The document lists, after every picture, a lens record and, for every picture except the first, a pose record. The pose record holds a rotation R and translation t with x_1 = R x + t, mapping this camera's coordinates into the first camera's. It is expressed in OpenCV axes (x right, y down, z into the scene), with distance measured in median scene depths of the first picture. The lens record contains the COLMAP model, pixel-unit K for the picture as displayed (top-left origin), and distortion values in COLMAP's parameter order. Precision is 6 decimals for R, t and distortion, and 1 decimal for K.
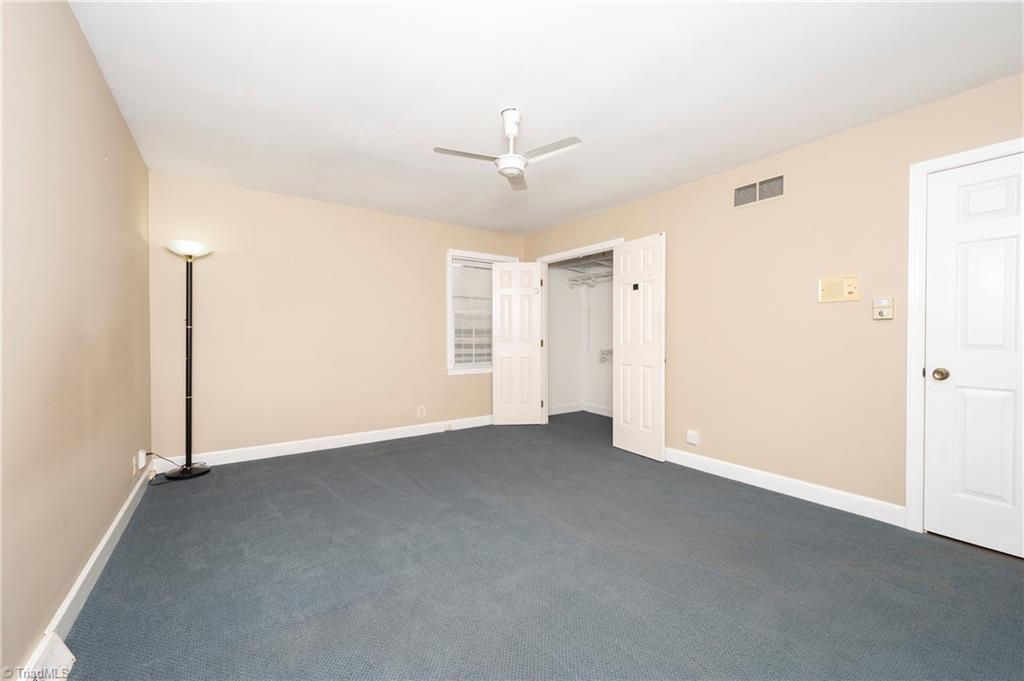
lens RADIAL K [[408.8, 0, 522.2], [0, 408.8, 340.8], [0, 0, 1]] dist [-0.000852, -0.000313]
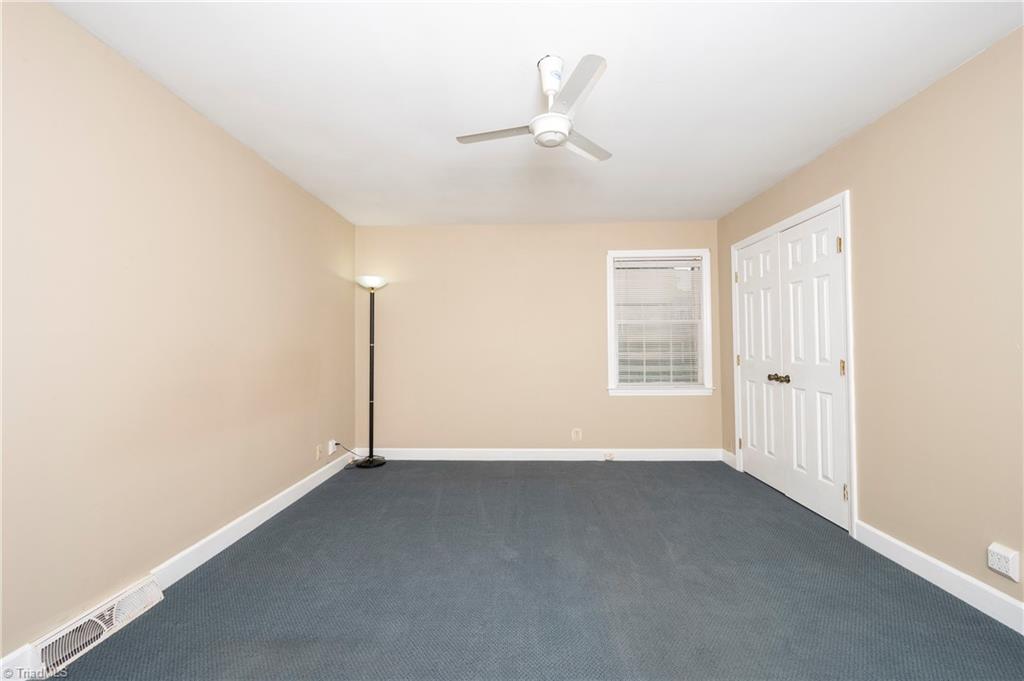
lens RADIAL K [[408.8, 0, 508.7], [0, 408.8, 337.5], [0, 0, 1]] dist [-0.000852, -0.000313]
pose [[0.787475, -0.022405, -0.615939, 0.189449], [-0.001889, 0.999247, -0.038763, -0.005260], [0.616344, 0.031689, 0.786840, 0.186421]]
